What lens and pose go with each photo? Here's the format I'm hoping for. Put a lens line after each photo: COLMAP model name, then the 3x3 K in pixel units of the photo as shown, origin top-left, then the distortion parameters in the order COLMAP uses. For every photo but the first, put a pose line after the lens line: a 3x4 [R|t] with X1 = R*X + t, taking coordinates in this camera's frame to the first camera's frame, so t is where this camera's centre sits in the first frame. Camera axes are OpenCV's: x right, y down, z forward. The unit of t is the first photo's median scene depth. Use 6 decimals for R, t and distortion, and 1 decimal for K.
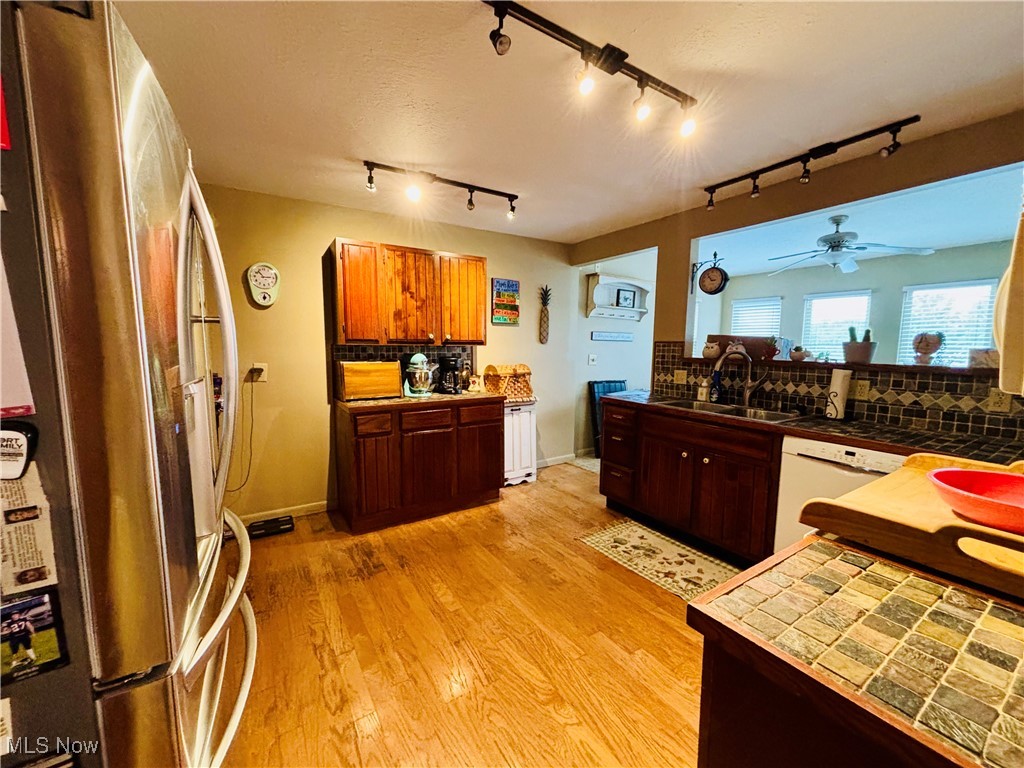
lens RADIAL K [[413.0, 0, 509.1], [0, 413.0, 382.7], [0, 0, 1]] dist [-0.001924, -0.000077]
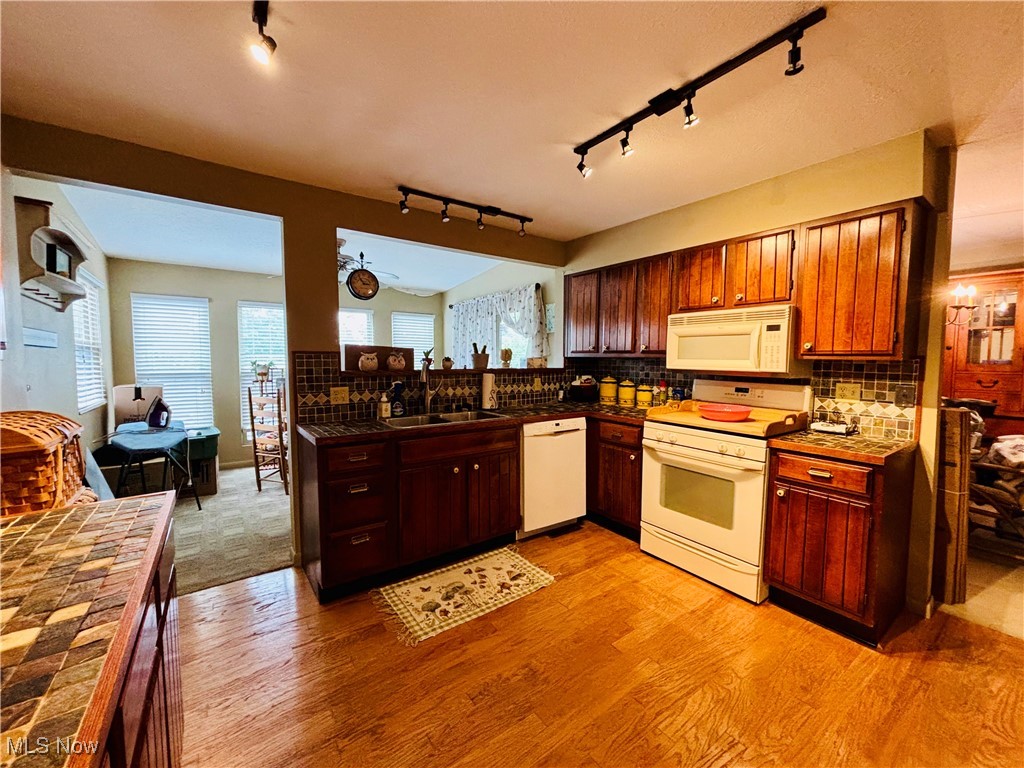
lens RADIAL K [[413.0, 0, 509.1], [0, 413.0, 382.7], [0, 0, 1]] dist [-0.001924, -0.000077]
pose [[-0.065015, -0.067109, 0.995625, -0.525368], [0.091098, 0.993171, 0.072893, -0.086618], [-0.993717, 0.095439, -0.058457, 0.919868]]
